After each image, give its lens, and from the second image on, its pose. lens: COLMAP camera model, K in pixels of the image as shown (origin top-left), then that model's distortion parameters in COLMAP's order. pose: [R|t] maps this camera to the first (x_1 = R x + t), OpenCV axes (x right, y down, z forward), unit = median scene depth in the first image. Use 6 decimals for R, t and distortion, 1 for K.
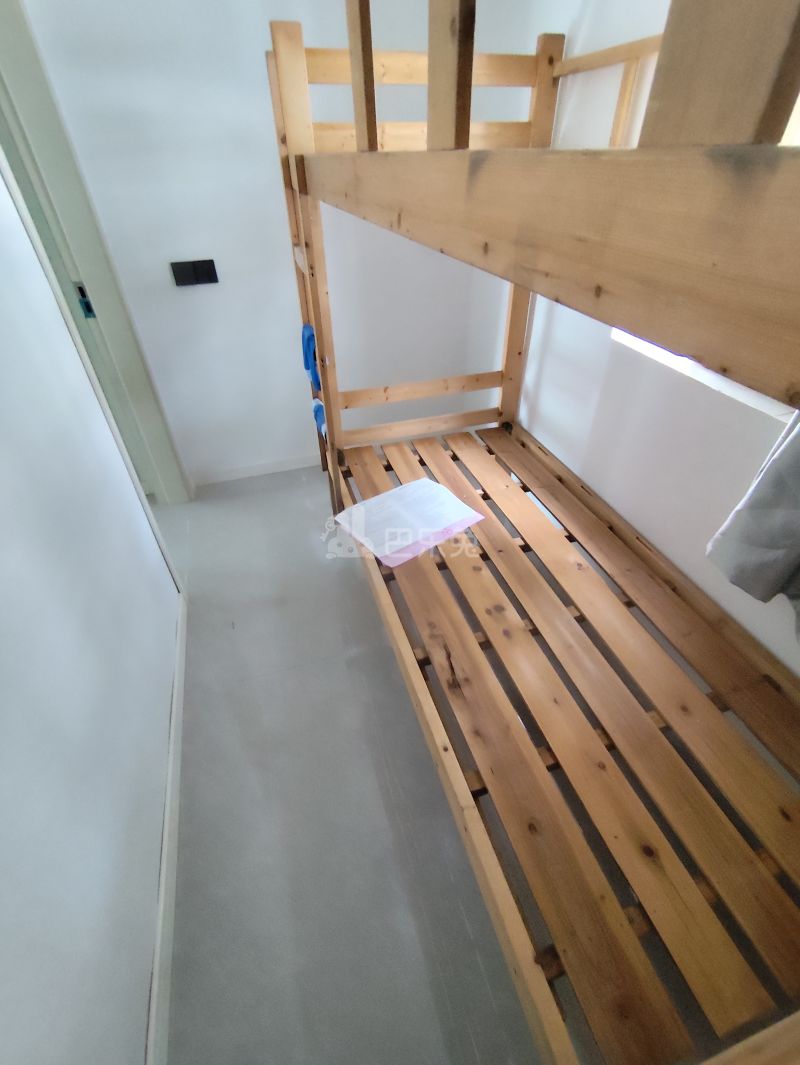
lens RADIAL K [[483.0, 0, 411.1], [0, 483.0, 533.1], [0, 0, 1]] dist [-0.023287, 0.016349]
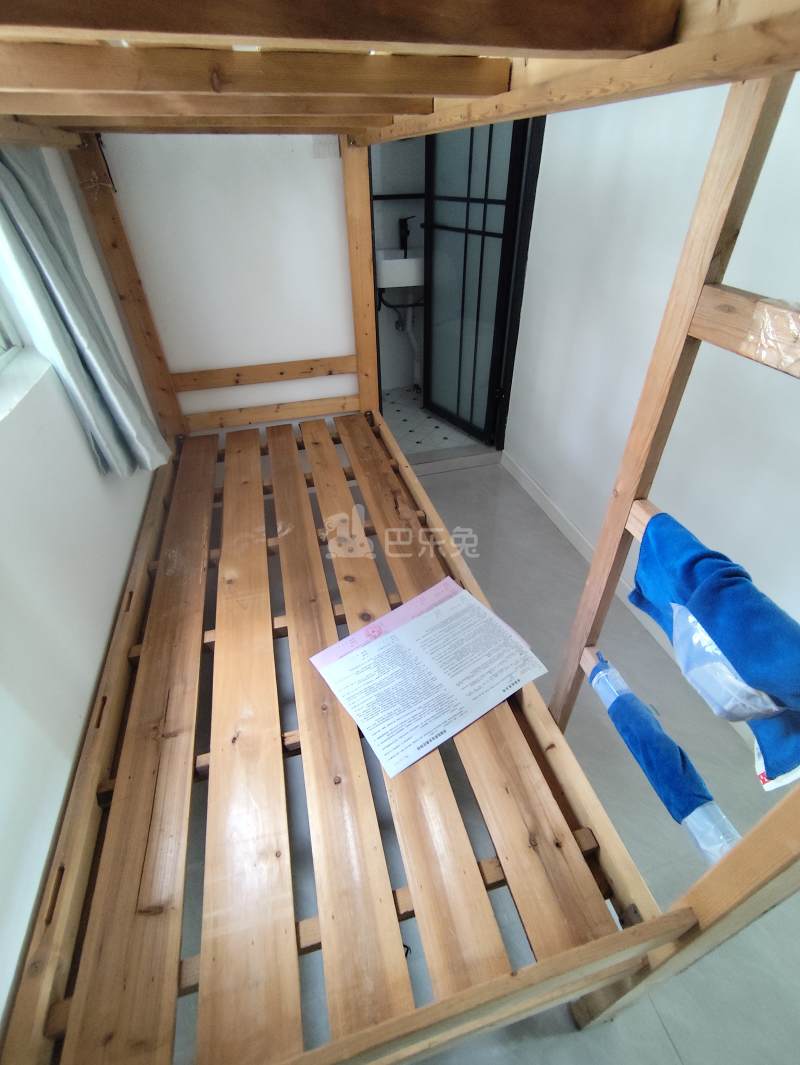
lens RADIAL K [[475.0, 0, 401.4], [0, 475.0, 518.4], [0, 0, 1]] dist [-0.000674, 0.014990]
pose [[-0.998629, -0.010783, 0.051215, -0.000199], [0.046867, 0.251325, 0.966767, -0.753547], [-0.023296, 0.967843, -0.250475, 1.066628]]
